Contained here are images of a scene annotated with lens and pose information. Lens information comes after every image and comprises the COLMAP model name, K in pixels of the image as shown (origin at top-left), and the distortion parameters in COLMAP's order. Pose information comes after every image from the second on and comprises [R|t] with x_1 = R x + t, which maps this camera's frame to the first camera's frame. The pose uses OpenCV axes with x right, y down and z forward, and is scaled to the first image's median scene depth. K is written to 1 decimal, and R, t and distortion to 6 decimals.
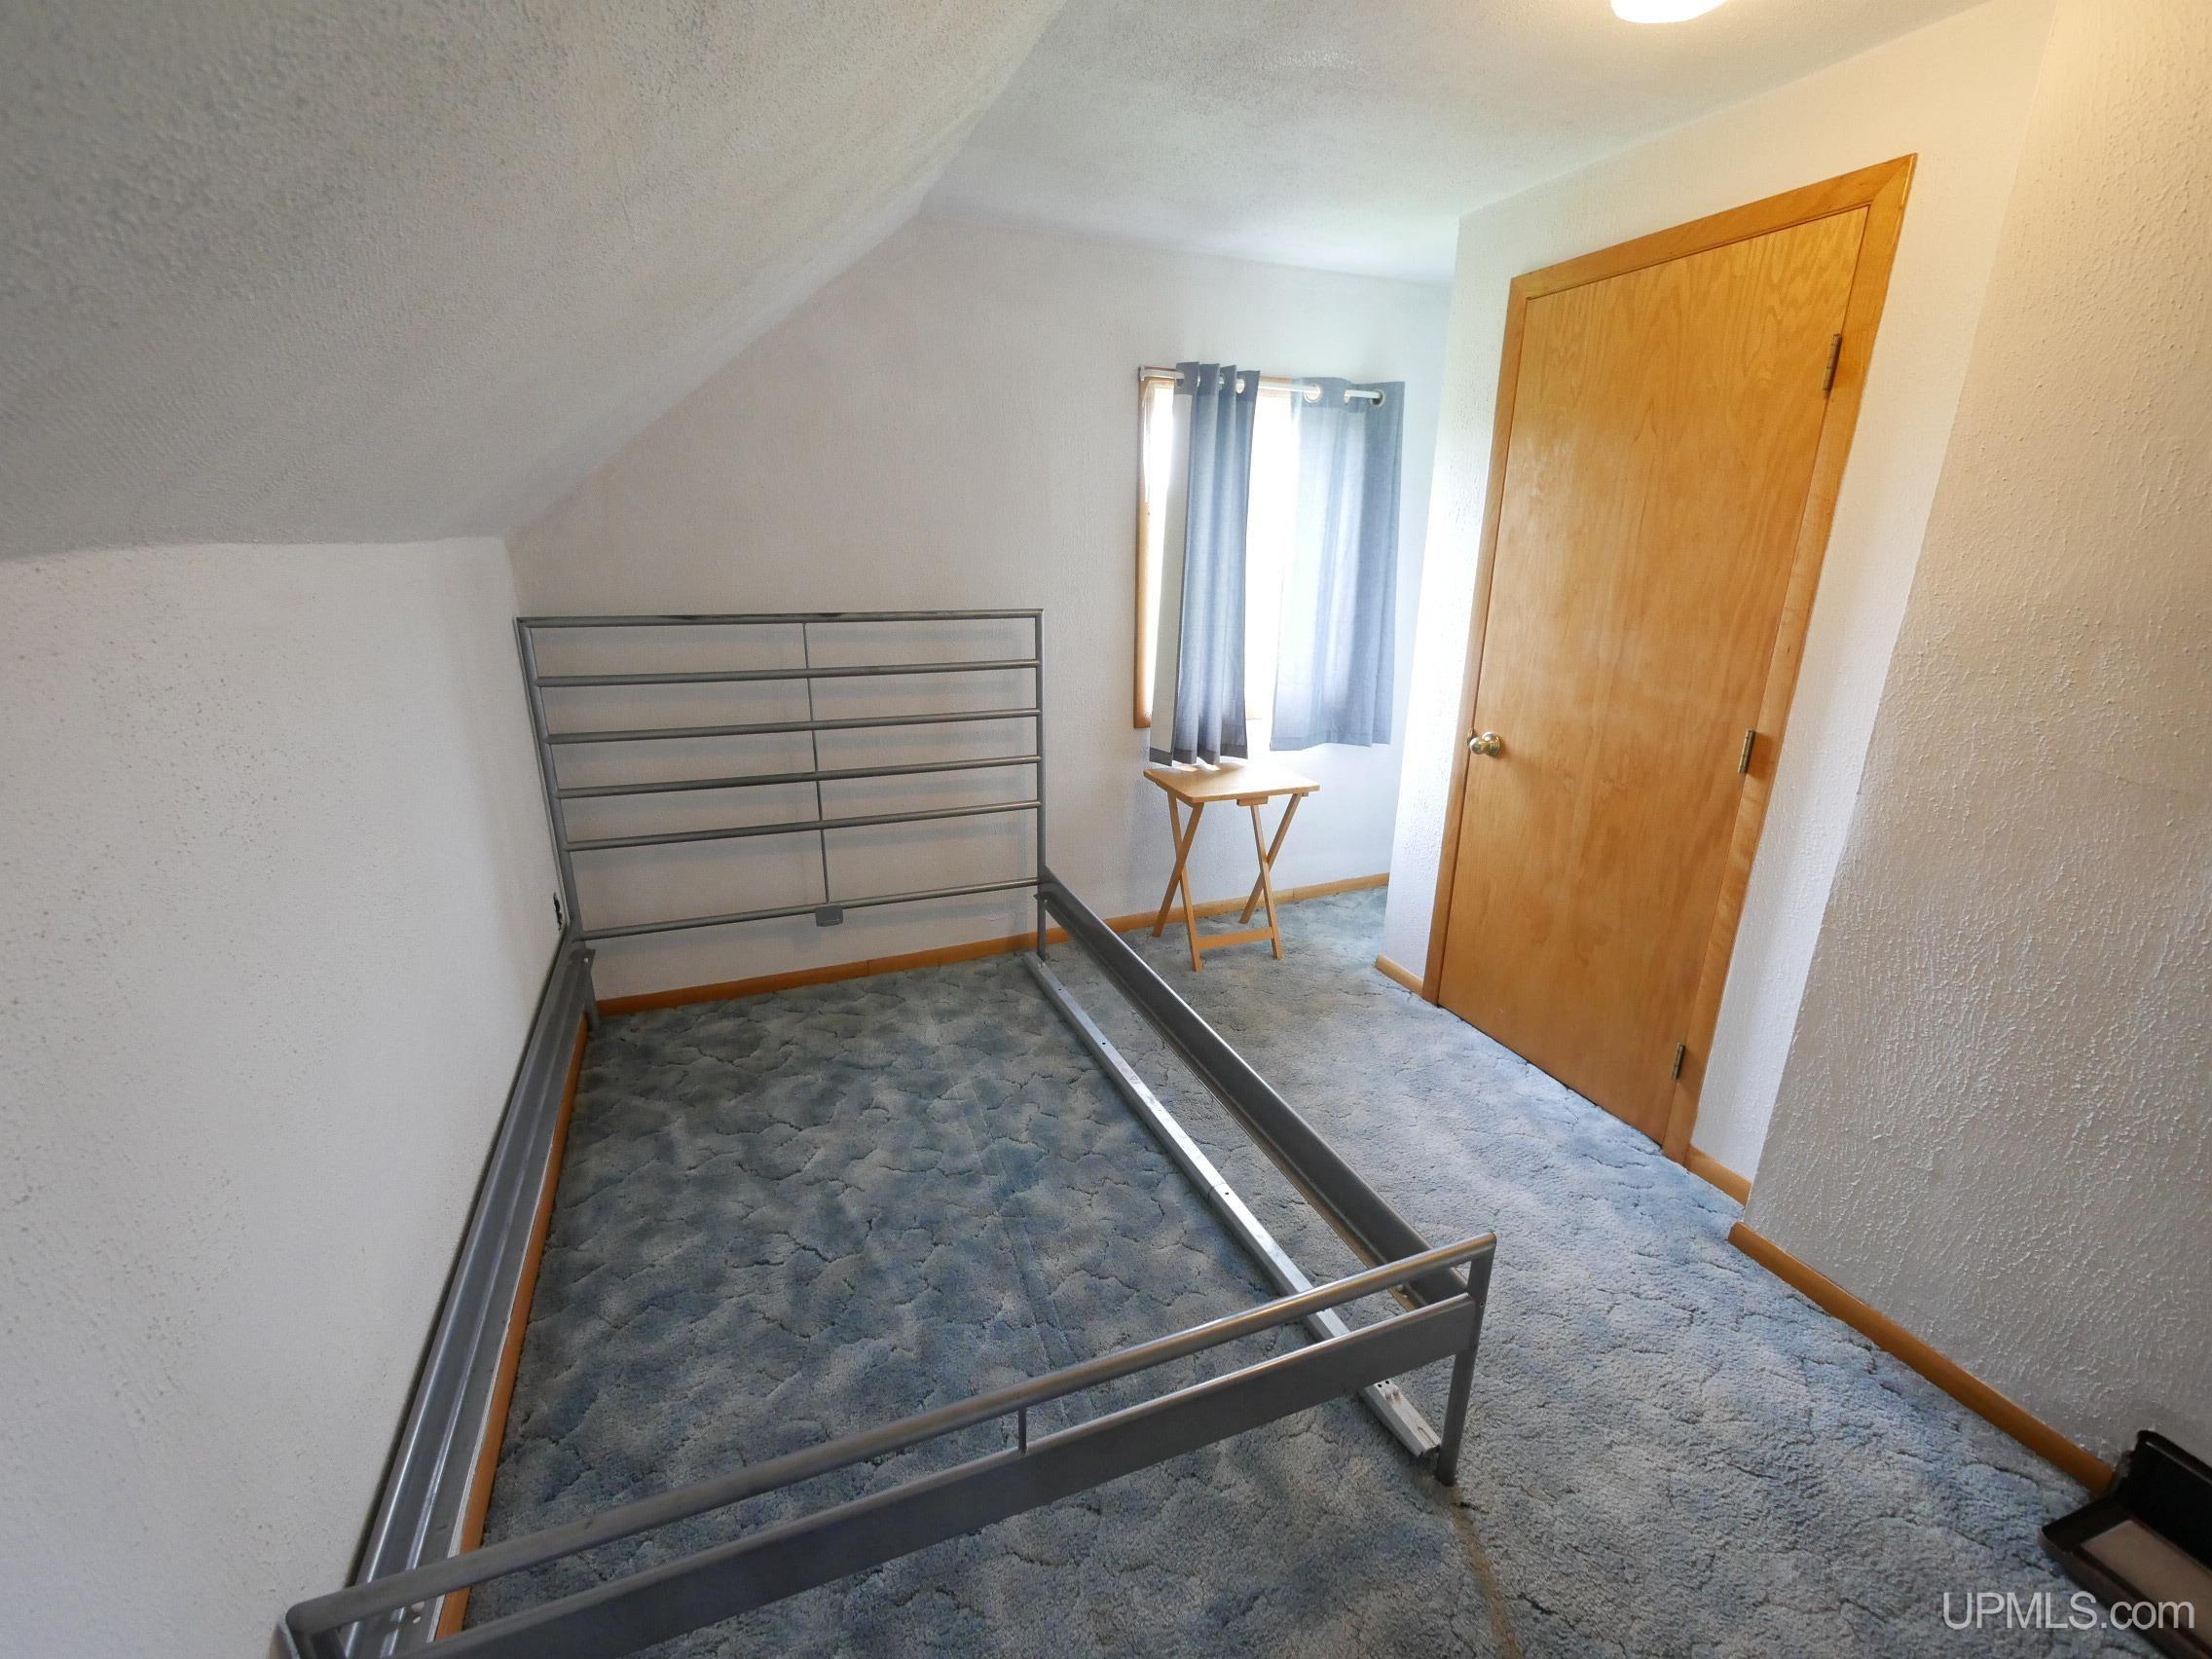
lens RADIAL K [[914.8, 0, 1102.2], [0, 914.8, 819.5], [0, 0, 1]] dist [-0.006353, -0.000103]
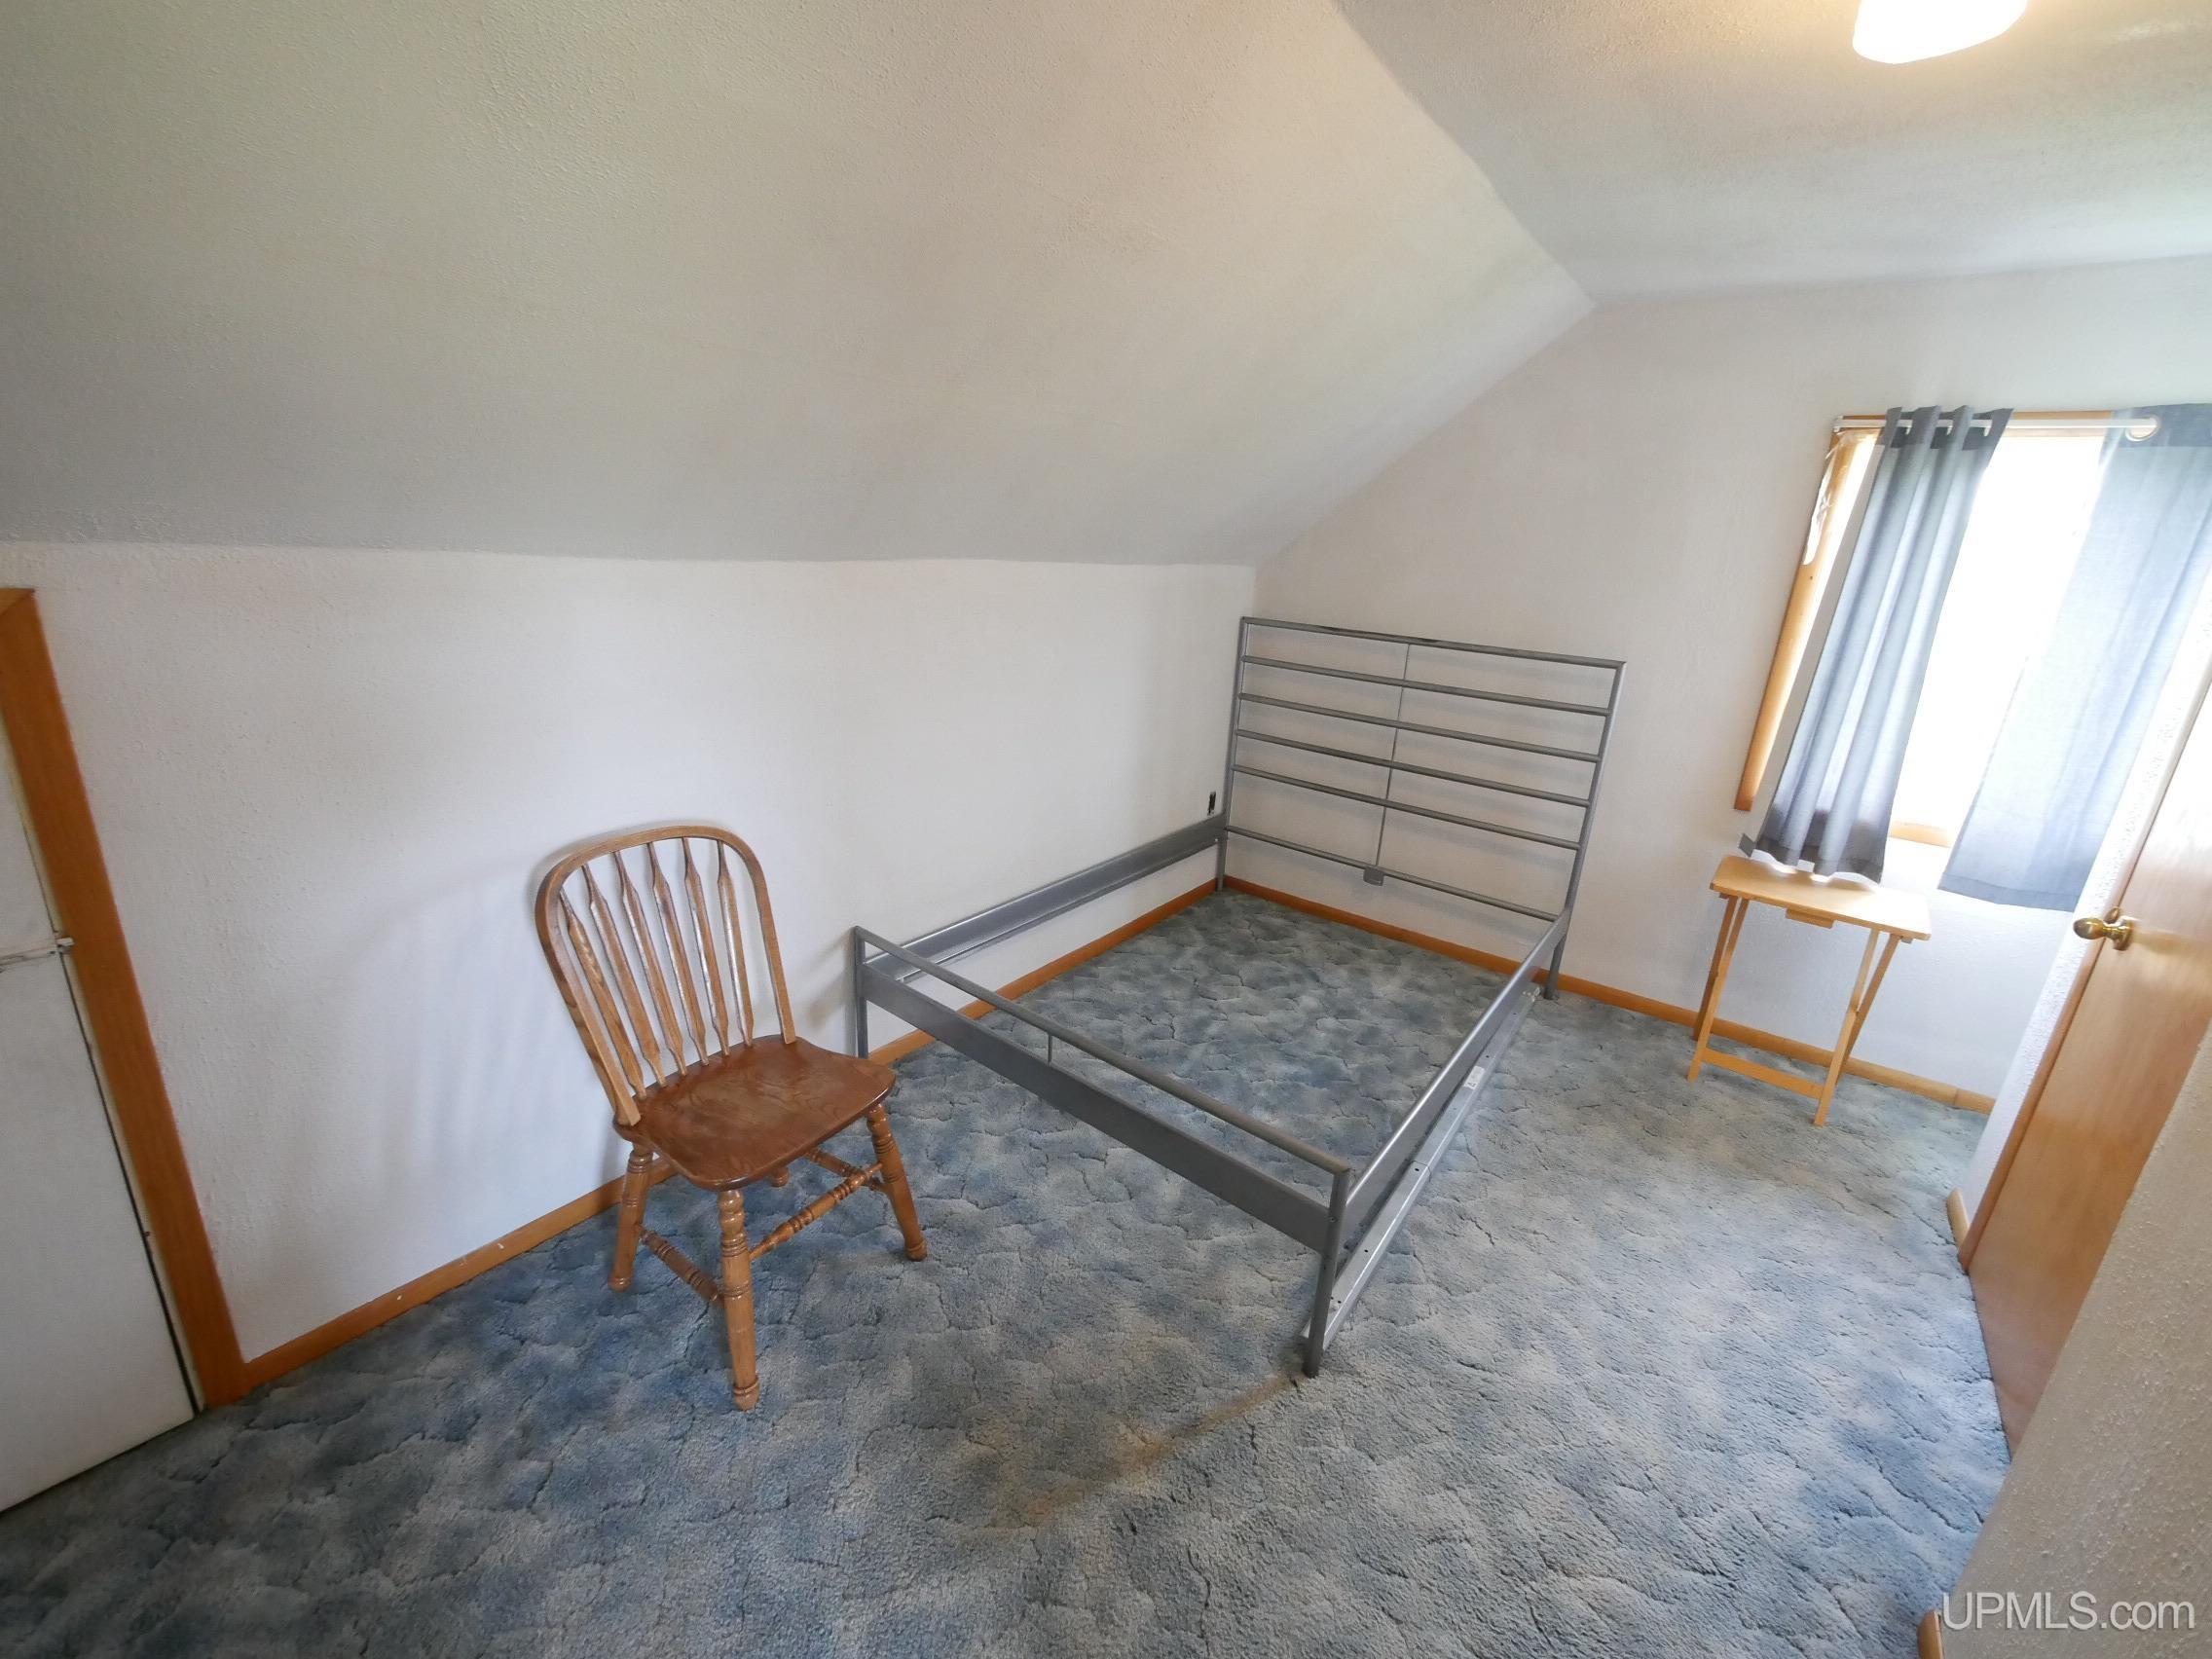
lens RADIAL K [[914.8, 0, 1102.2], [0, 914.8, 819.5], [0, 0, 1]] dist [-0.006353, -0.000103]
pose [[0.498781, 0.273875, -0.822320, 0.550653], [-0.305885, 0.943337, 0.128644, -0.015939], [0.810957, 0.187370, 0.554293, -0.009975]]
